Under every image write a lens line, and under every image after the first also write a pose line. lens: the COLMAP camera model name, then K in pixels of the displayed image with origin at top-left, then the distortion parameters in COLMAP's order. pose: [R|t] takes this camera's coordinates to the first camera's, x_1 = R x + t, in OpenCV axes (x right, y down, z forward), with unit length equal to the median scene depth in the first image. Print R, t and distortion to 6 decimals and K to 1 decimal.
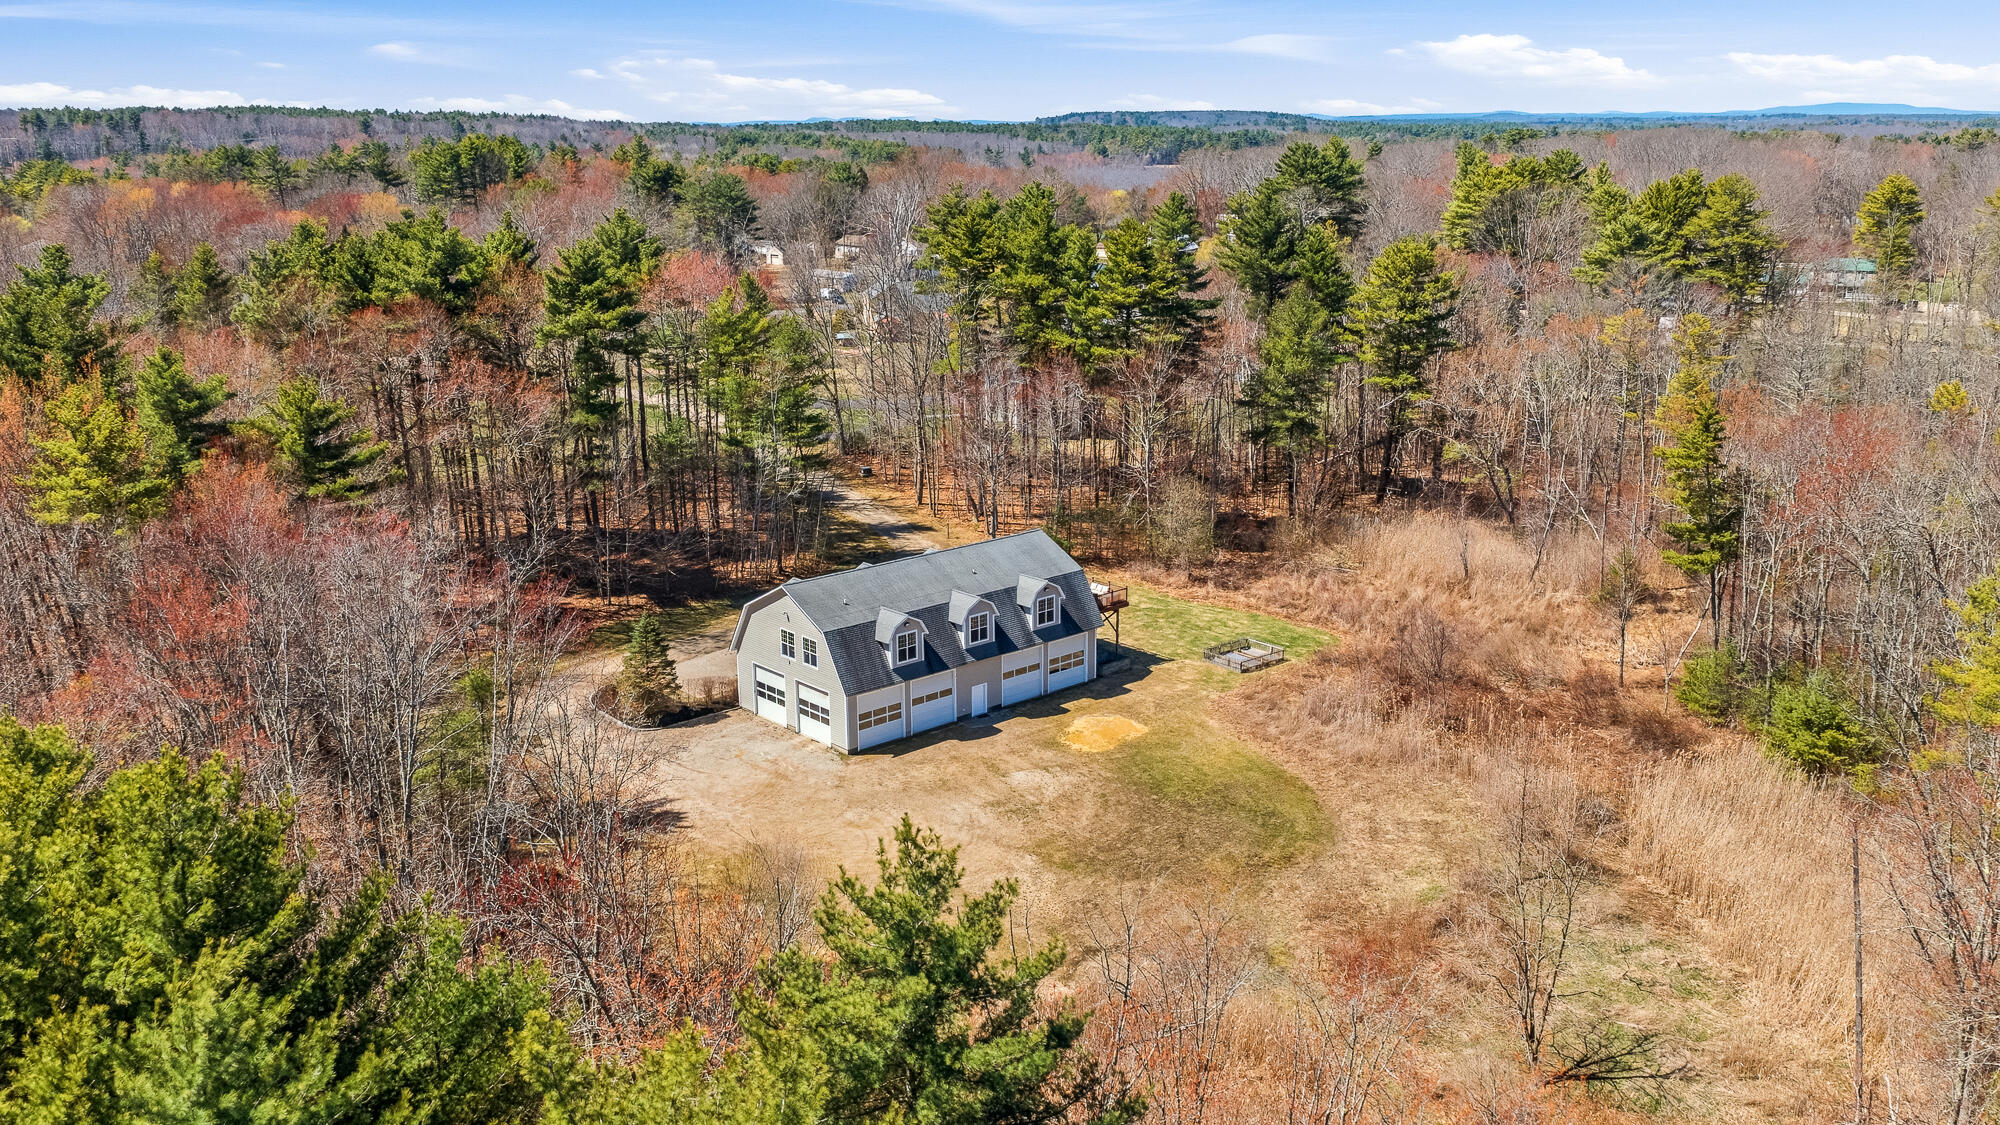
lens RADIAL K [[1708.7, 0, 1000.0], [0, 1708.7, 562.5], [0, 0, 1]] dist [0.031153, -0.066546]
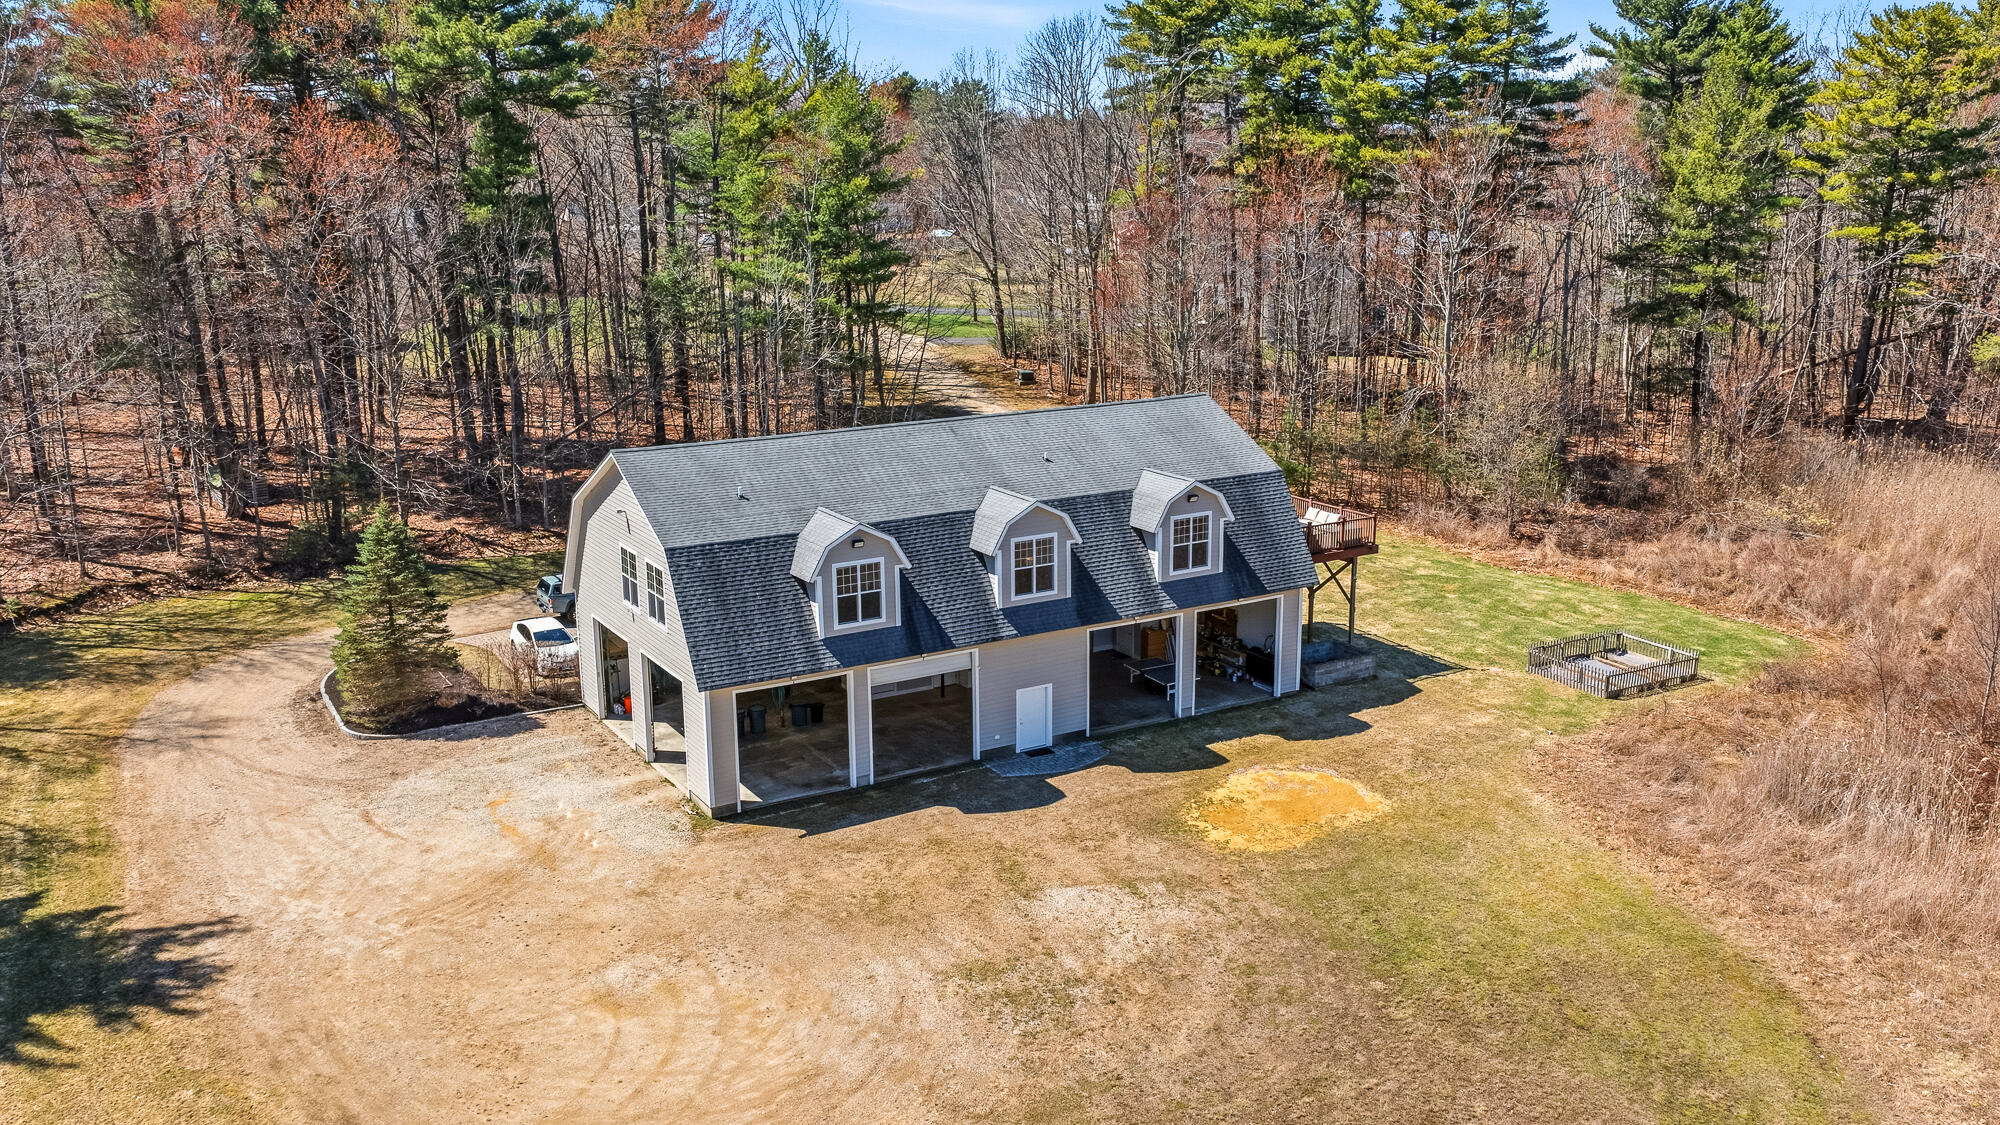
lens RADIAL K [[1708.7, 0, 1000.0], [0, 1708.7, 562.5], [0, 0, 1]] dist [0.031153, -0.066546]
pose [[0.981000, 0.044577, -0.188817, 0.057556], [-0.046974, 0.998862, -0.008239, 0.035336], [0.188235, 0.016952, 0.981978, 0.452726]]
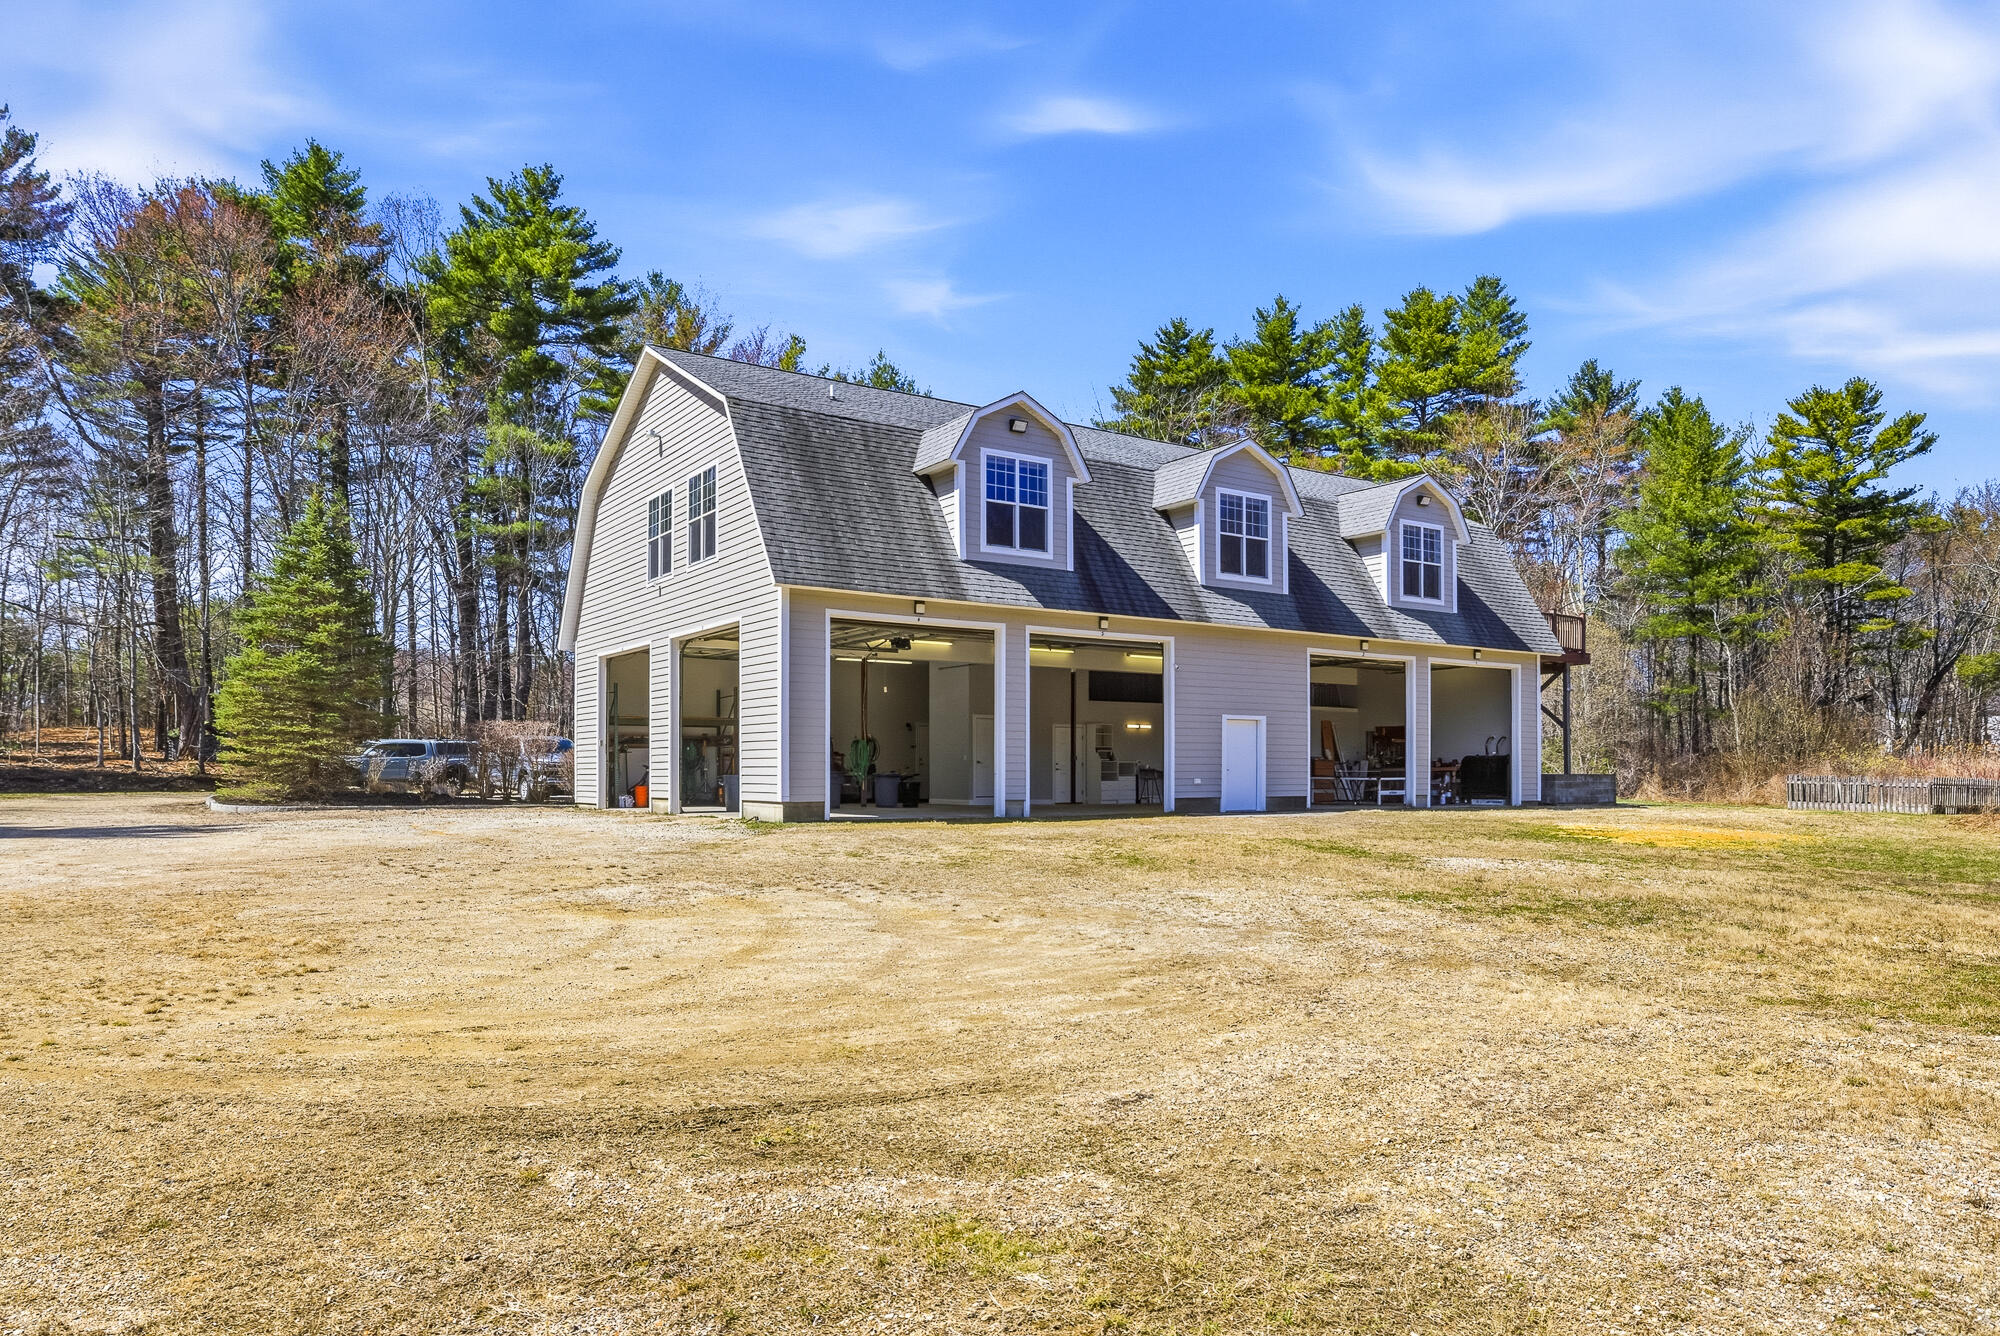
lens RADIAL K [[1303.4, 0, 978.8], [0, 1303.4, 769.3], [0, 0, 1]] dist [-0.000533, -0.000088]
pose [[0.989690, 0.006568, -0.143079, -0.022697], [-0.042458, 0.967504, -0.249267, 0.125133], [0.136792, 0.252772, 0.957807, 0.647393]]
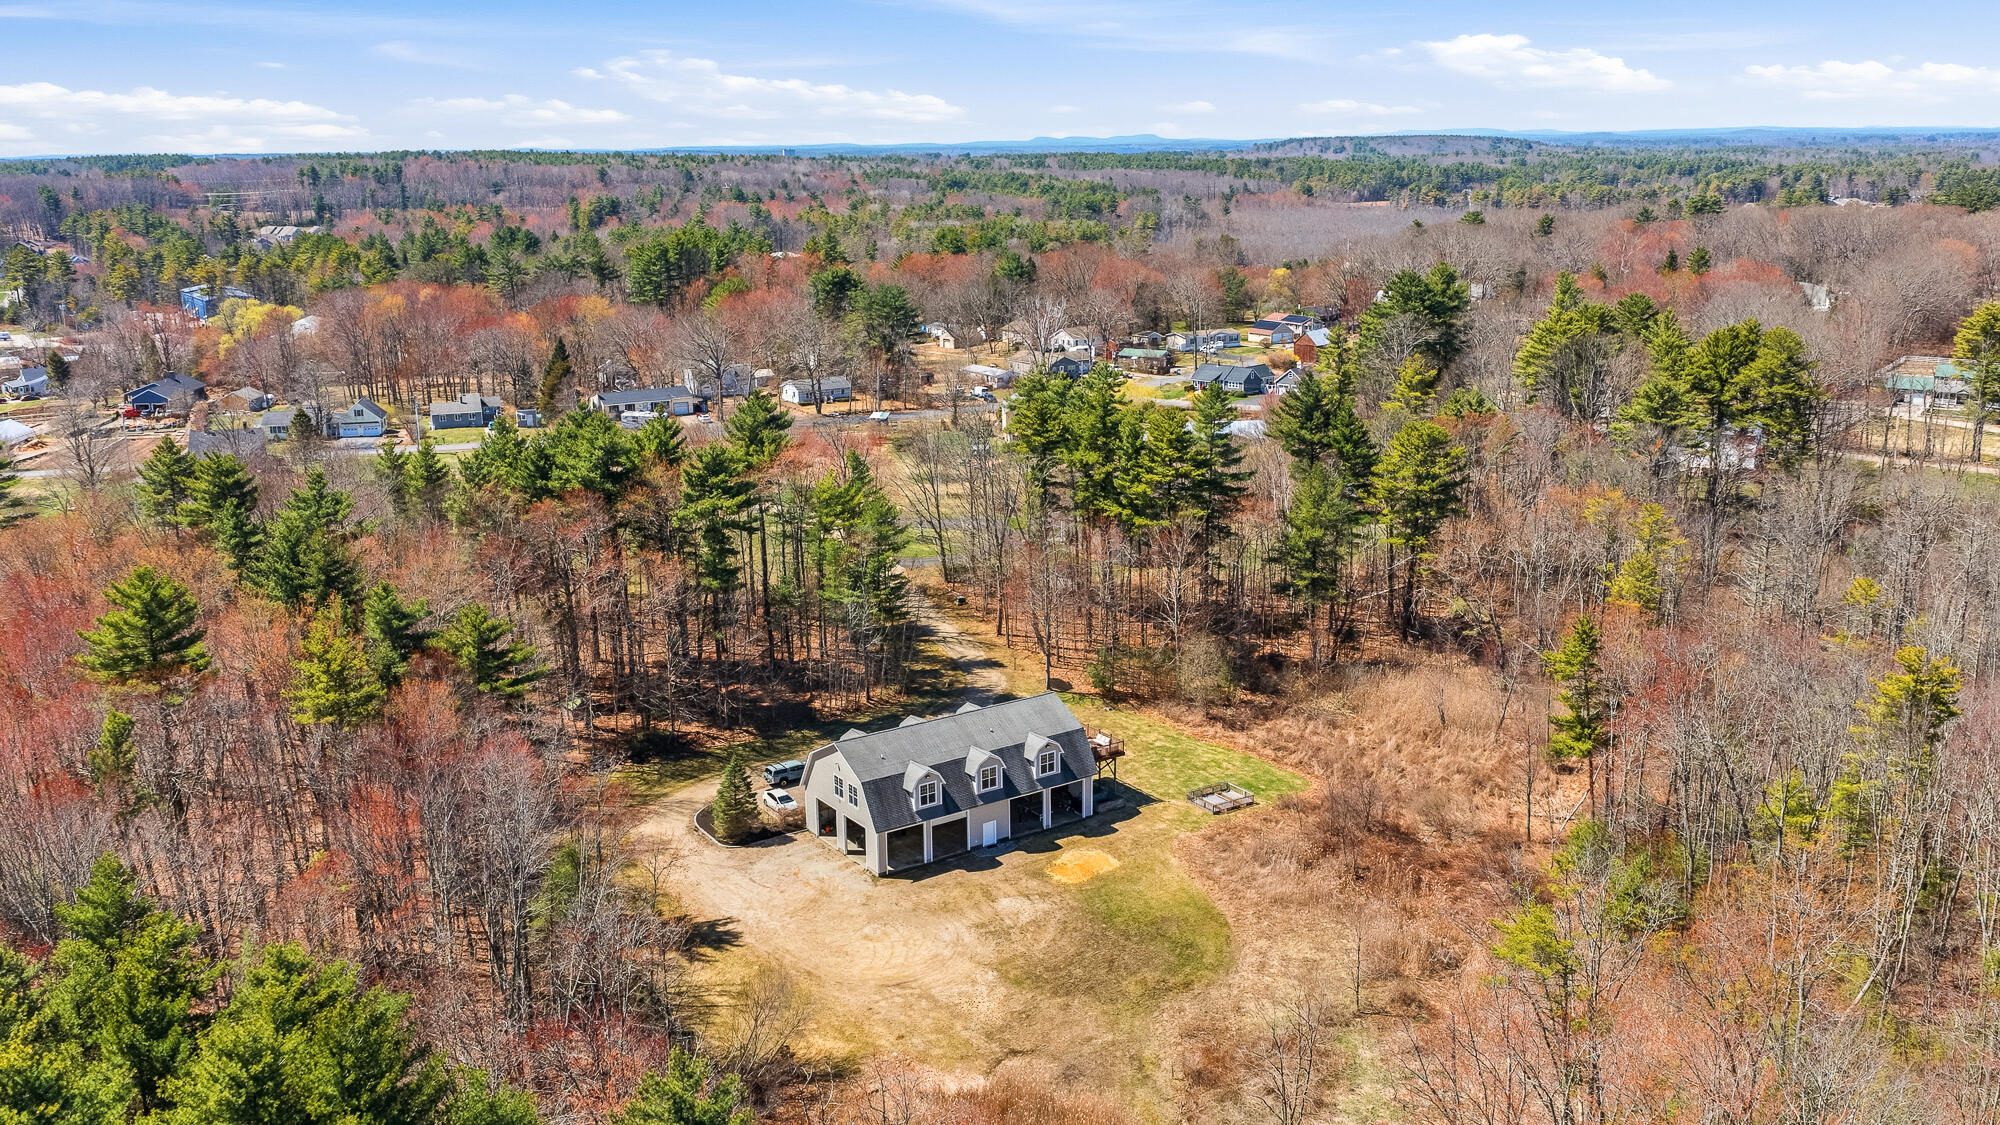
lens RADIAL K [[1708.7, 0, 1000.0], [0, 1708.7, 562.5], [0, 0, 1]] dist [0.031153, -0.066546]
pose [[0.991855, 0.025739, -0.124746, 0.127899], [-0.026888, 0.999610, -0.007536, -0.096008], [0.124503, 0.010829, 0.992160, -0.225751]]
